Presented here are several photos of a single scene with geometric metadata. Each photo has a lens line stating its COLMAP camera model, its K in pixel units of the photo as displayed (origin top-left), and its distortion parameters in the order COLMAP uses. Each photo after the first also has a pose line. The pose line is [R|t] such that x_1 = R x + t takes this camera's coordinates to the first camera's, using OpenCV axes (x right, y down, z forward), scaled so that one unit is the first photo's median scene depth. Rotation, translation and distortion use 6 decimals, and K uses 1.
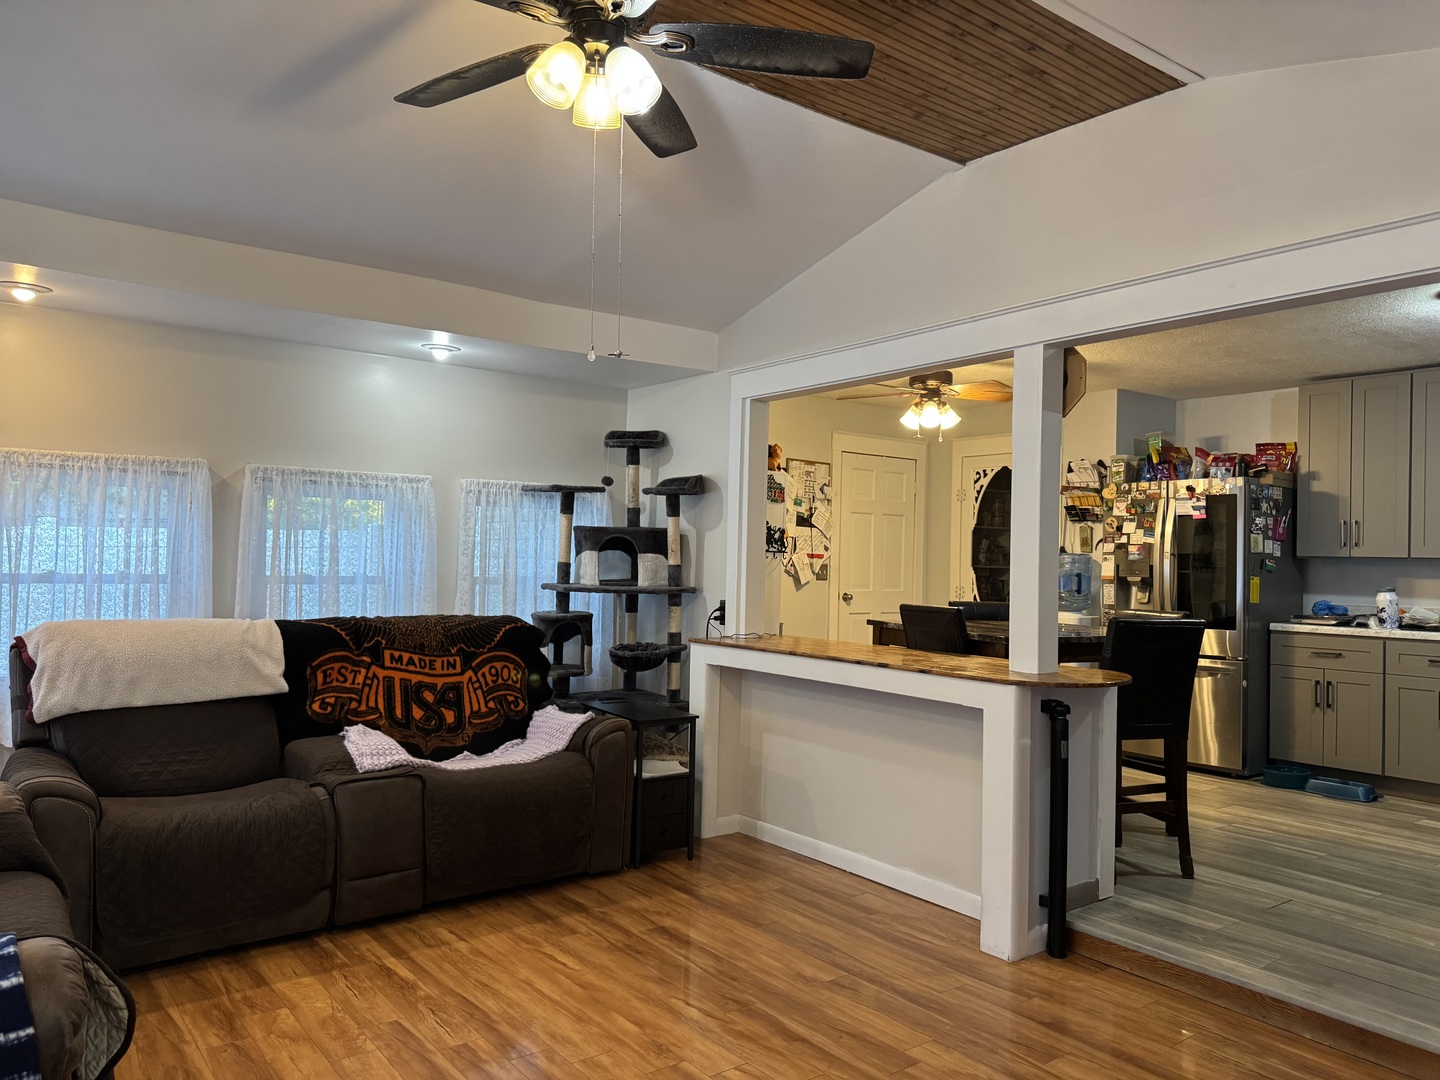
lens RADIAL K [[1030.9, 0, 712.2], [0, 1030.9, 545.3], [0, 0, 1]] dist [0.069056, -0.084290]
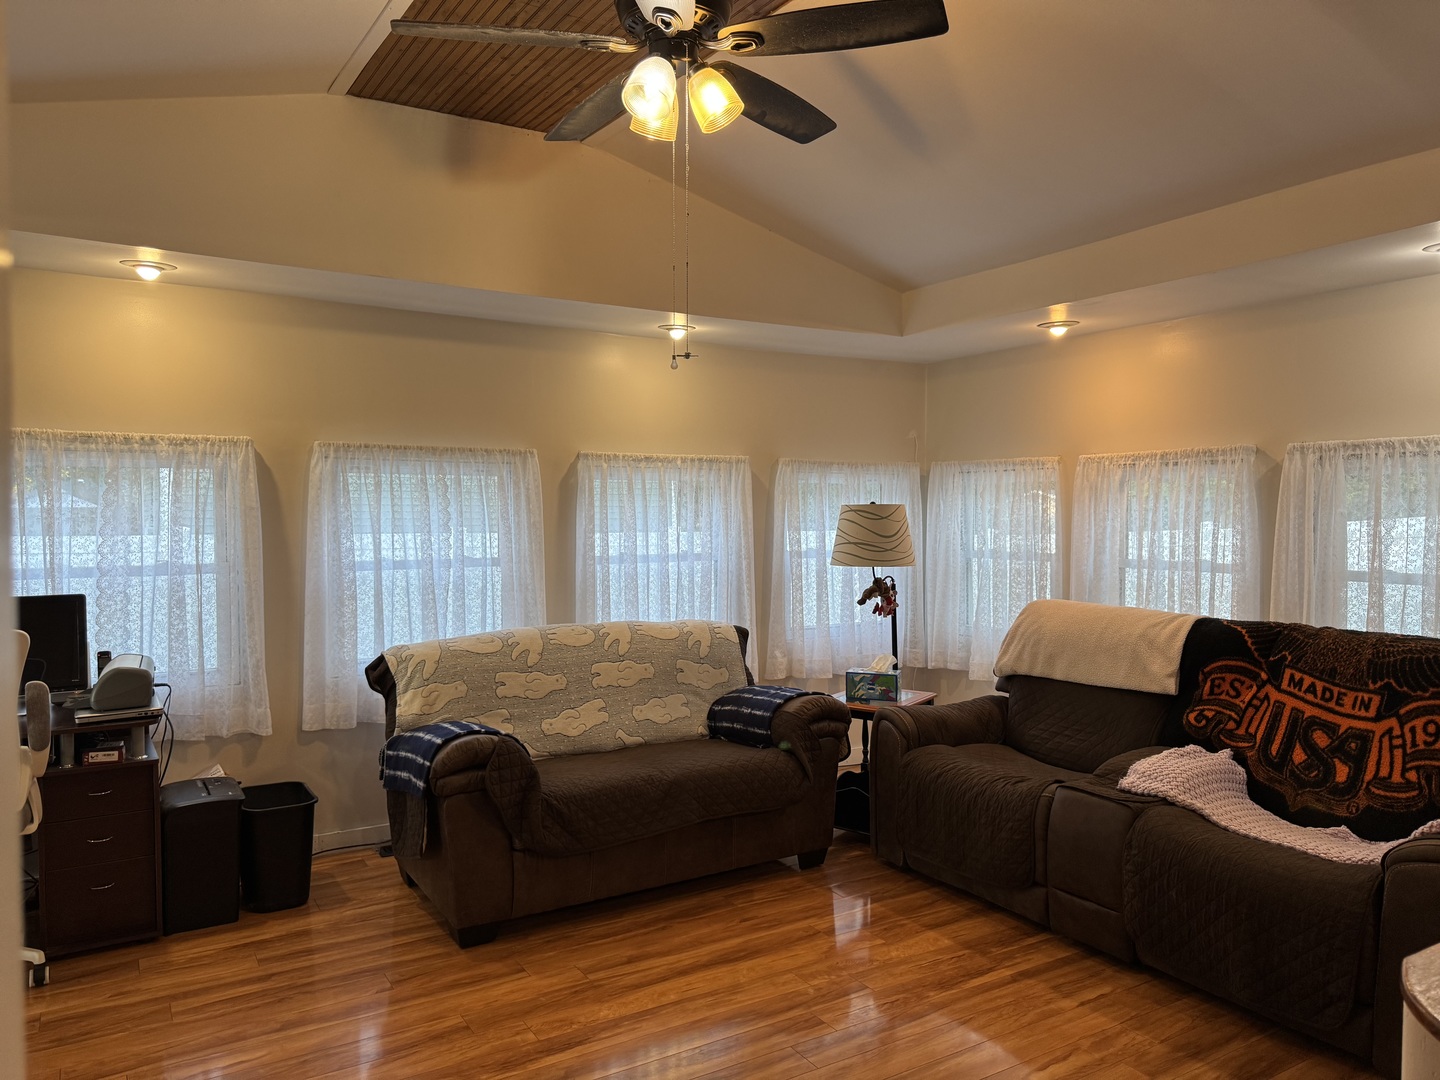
lens RADIAL K [[1030.9, 0, 730.4], [0, 1030.9, 542.5], [0, 0, 1]] dist [0.069056, -0.084290]
pose [[-0.080700, 0.013261, -0.996650, 0.520460], [0.005051, 0.999904, 0.012896, -0.007857], [0.996726, -0.003993, -0.080759, 0.651003]]
